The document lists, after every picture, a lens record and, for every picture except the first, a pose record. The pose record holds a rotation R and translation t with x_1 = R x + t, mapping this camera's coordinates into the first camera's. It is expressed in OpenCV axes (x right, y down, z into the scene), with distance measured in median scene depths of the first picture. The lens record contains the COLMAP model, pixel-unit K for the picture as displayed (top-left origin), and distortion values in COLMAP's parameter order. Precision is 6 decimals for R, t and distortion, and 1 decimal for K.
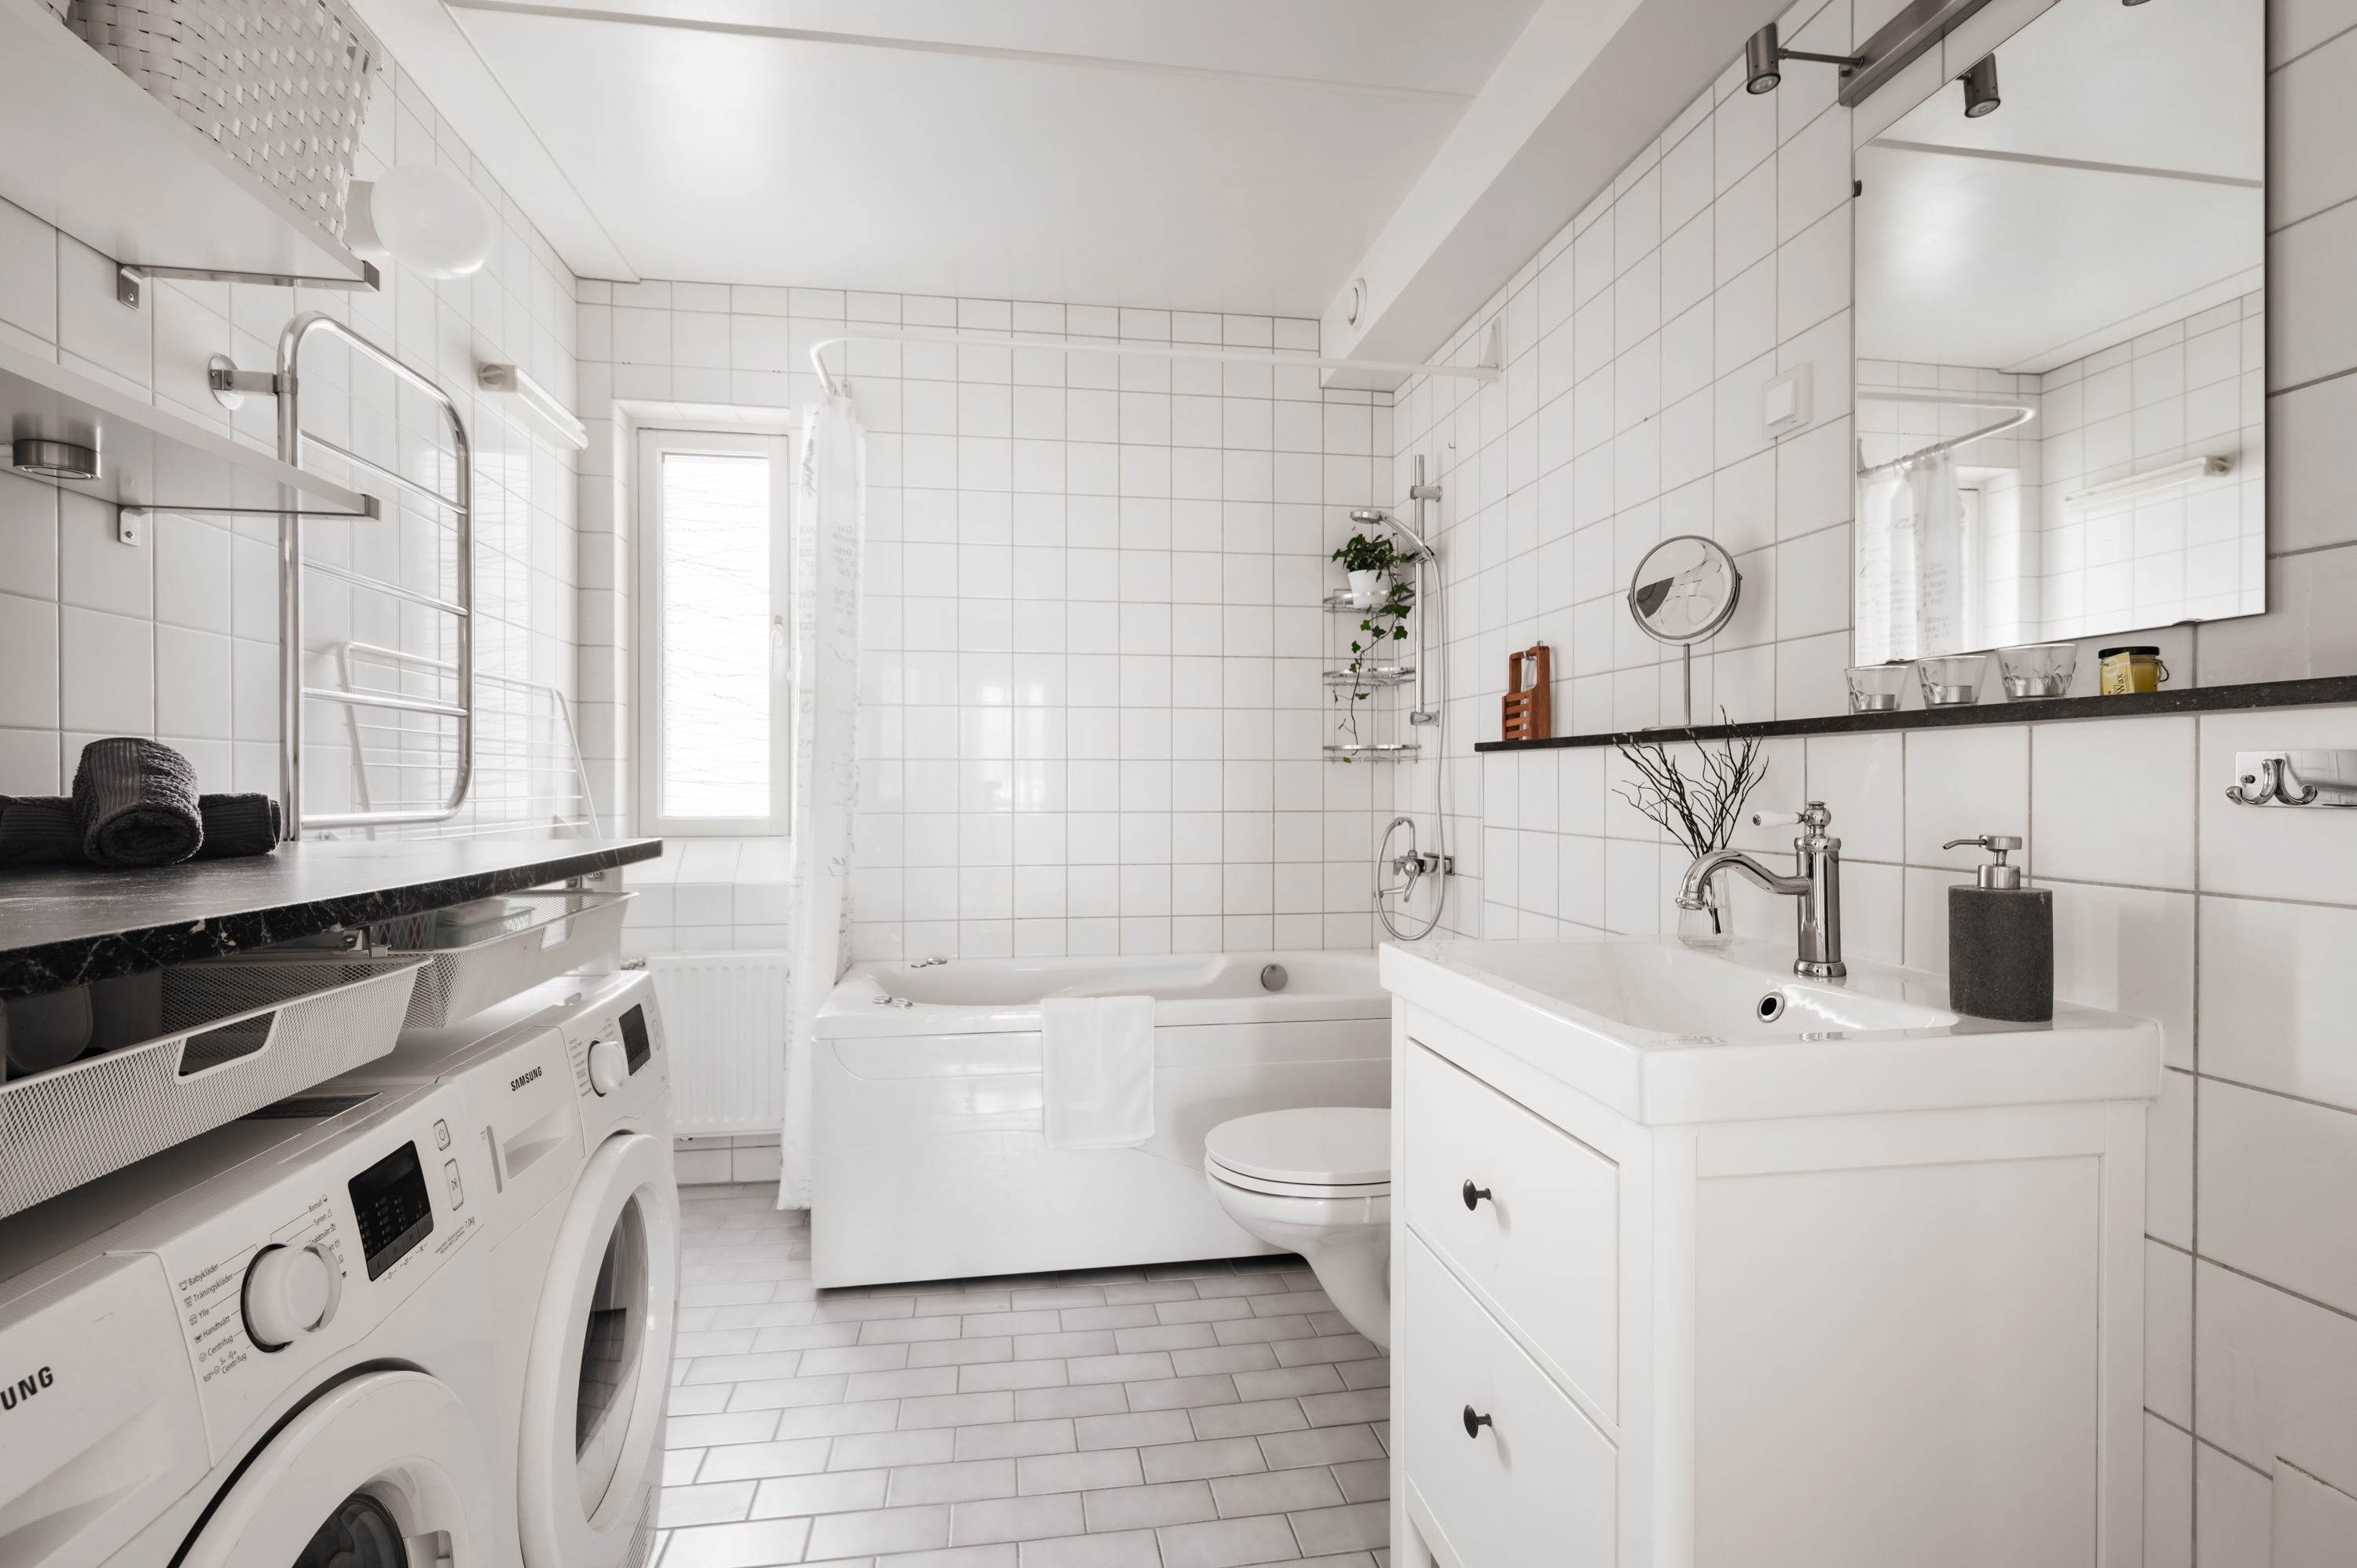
lens RADIAL K [[1114.9, 0, 1175.3], [0, 1114.9, 782.9], [0, 0, 1]] dist [0.000212, -0.000369]
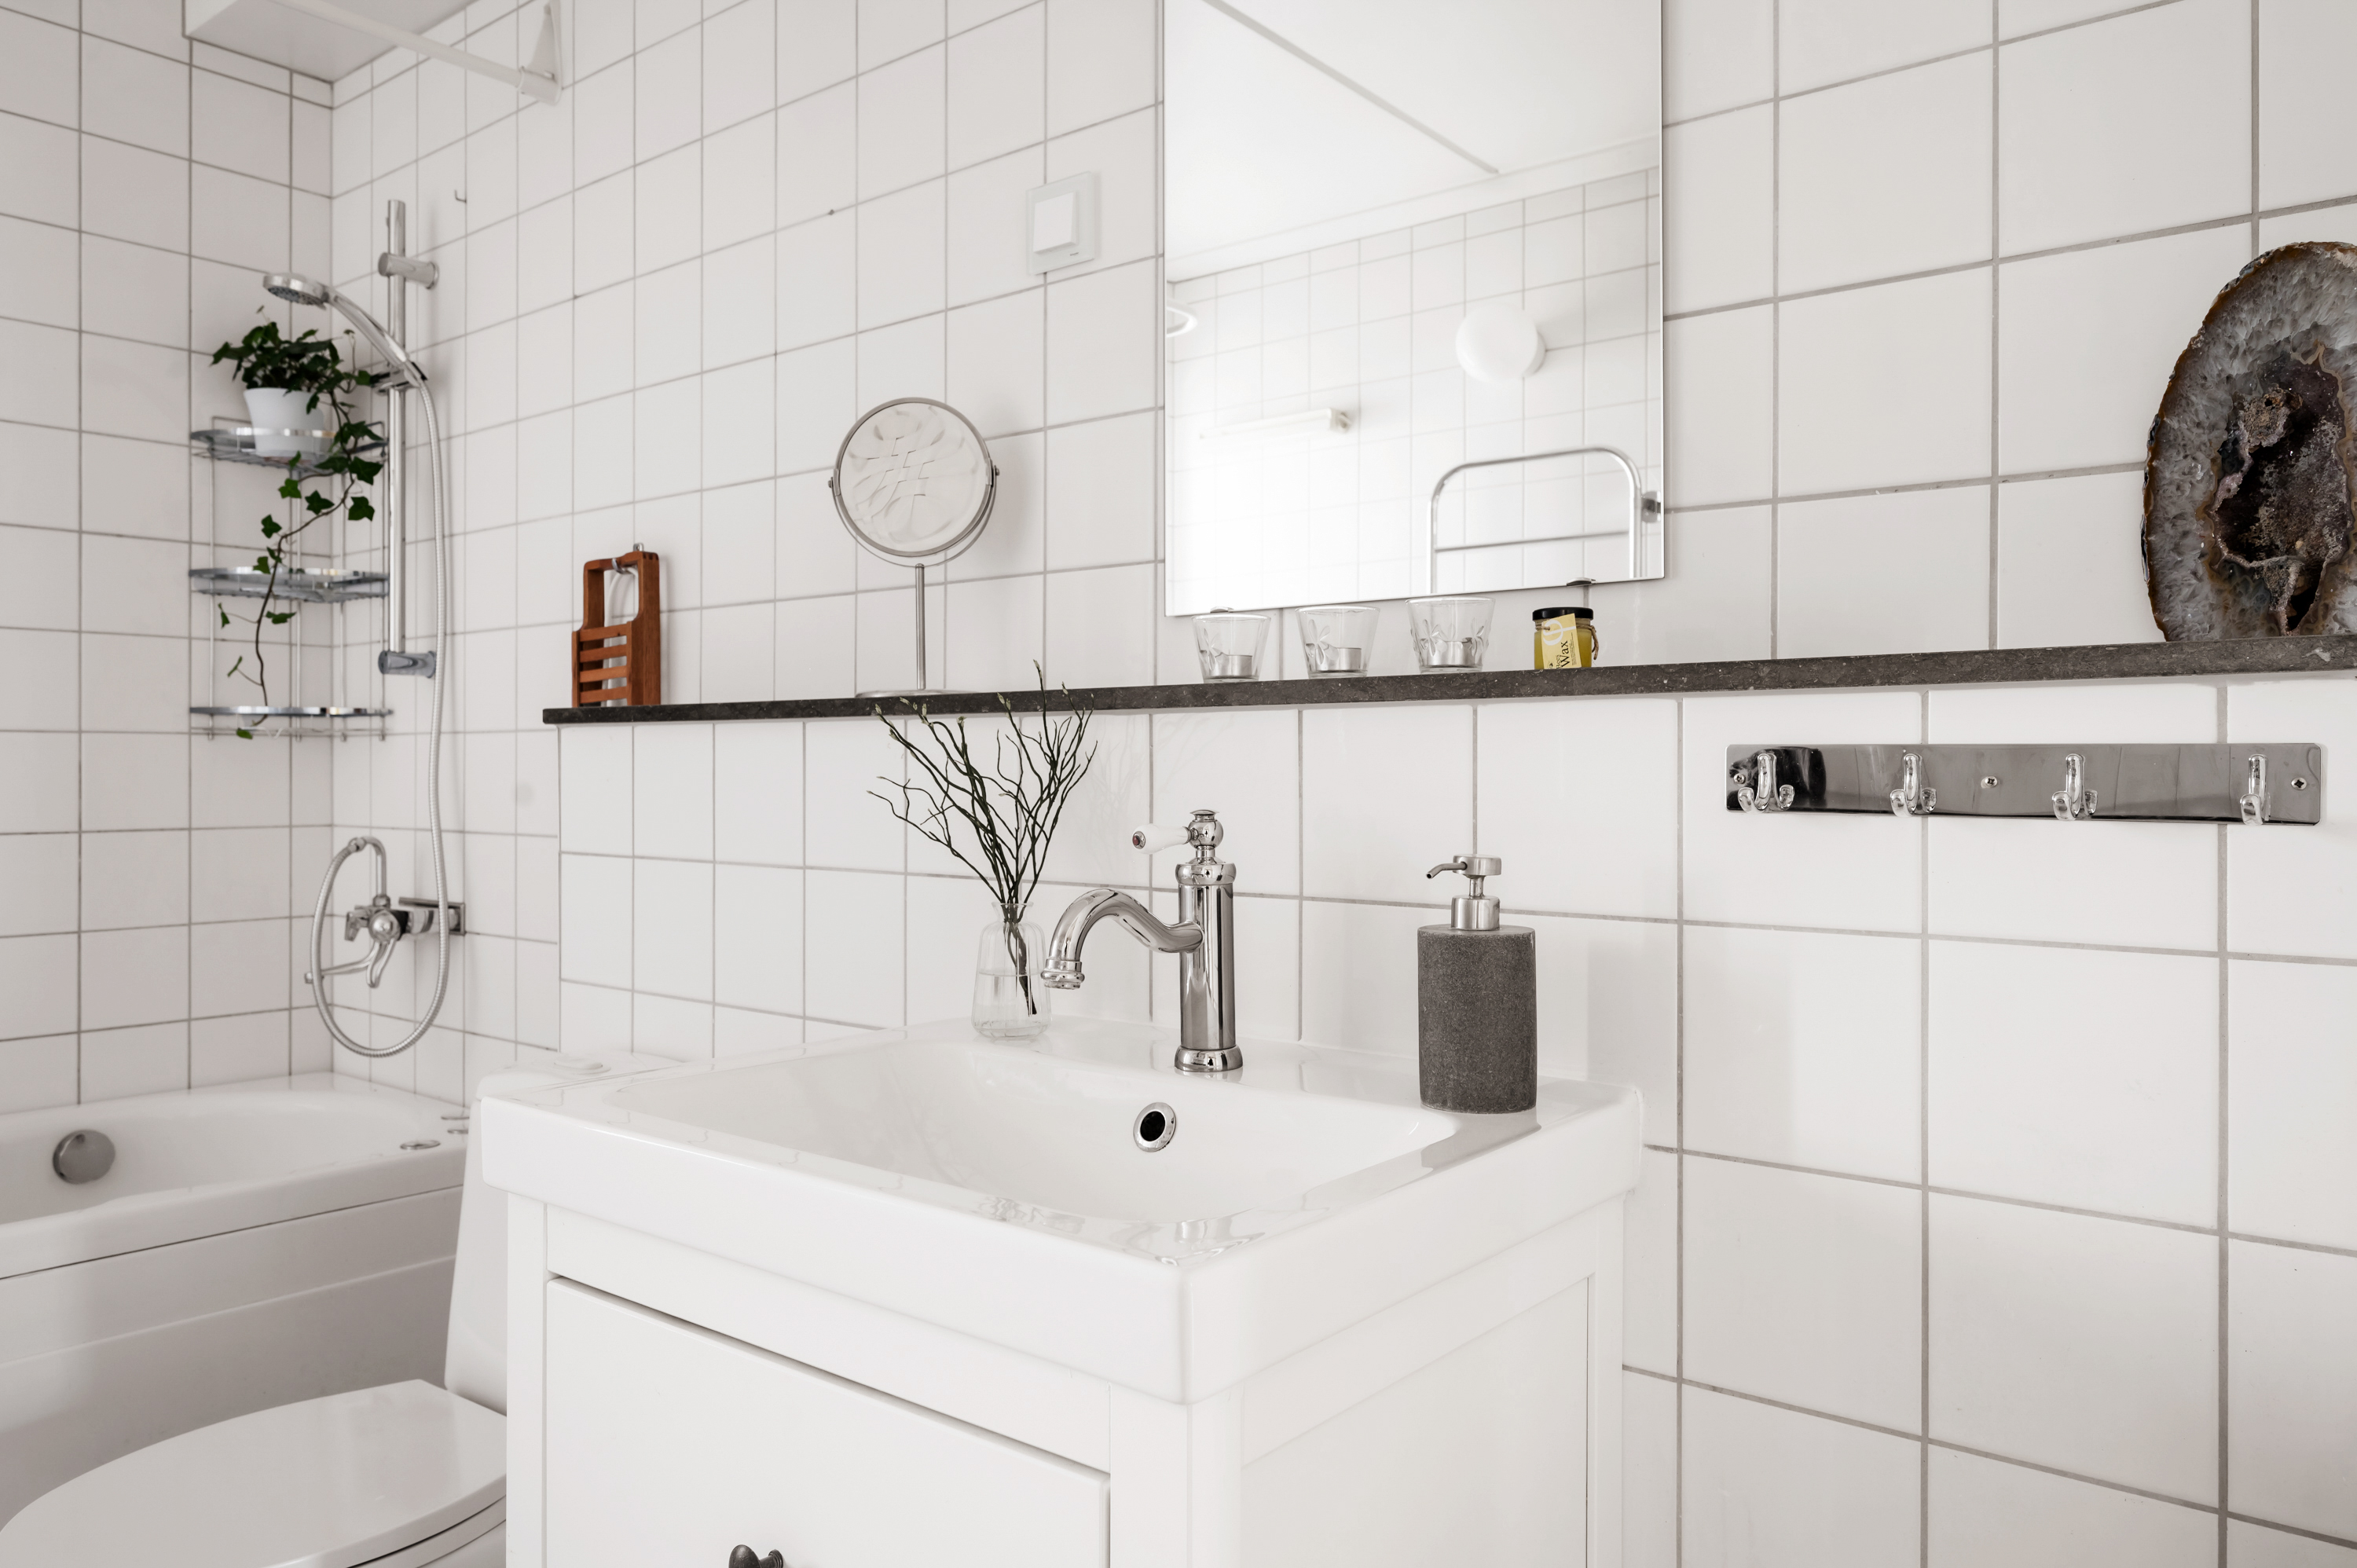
lens RADIAL K [[1629.1, 0, 1184.1], [0, 1629.1, 767.4], [0, 0, 1]] dist [-0.004831, 0.001950]
pose [[0.745198, 0.001761, 0.666841, -0.062986], [-0.000240, 0.999997, -0.002373, -0.004447], [-0.666843, 0.001609, 0.745197, 0.201452]]
